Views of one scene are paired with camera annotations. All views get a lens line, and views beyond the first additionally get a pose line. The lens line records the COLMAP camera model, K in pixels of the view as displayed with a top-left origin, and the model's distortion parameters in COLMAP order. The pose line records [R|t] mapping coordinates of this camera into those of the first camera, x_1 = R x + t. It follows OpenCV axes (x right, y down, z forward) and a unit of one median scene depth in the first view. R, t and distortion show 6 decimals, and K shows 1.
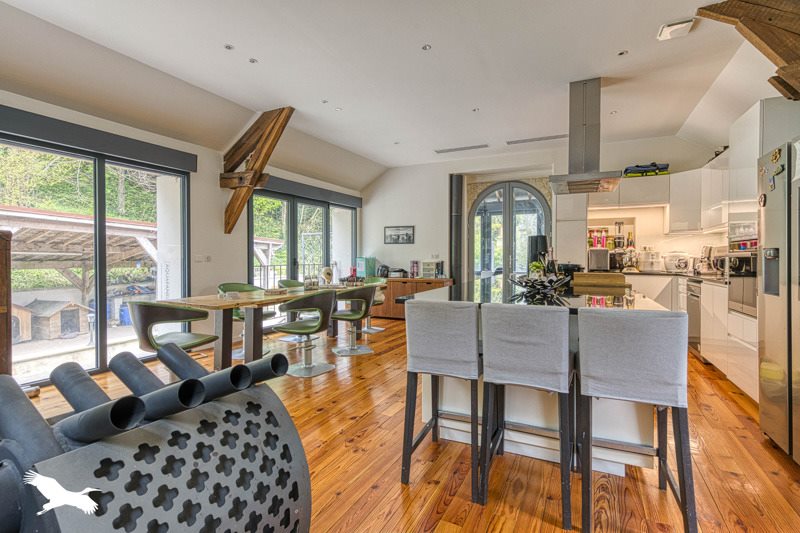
lens RADIAL K [[376.8, 0, 404.8], [0, 376.8, 261.3], [0, 0, 1]] dist [0.002081, -0.000558]
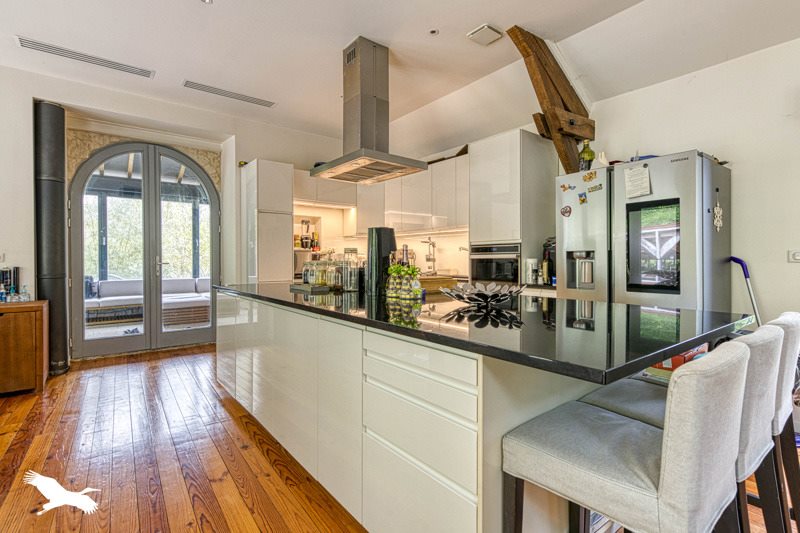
lens RADIAL K [[376.8, 0, 397.7], [0, 376.8, 266.8], [0, 0, 1]] dist [0.002081, -0.000558]
pose [[0.439756, -0.019671, 0.897902, -0.131964], [0.010862, 0.999803, 0.016584, -0.003480], [-0.898051, 0.002460, 0.439883, 0.323217]]
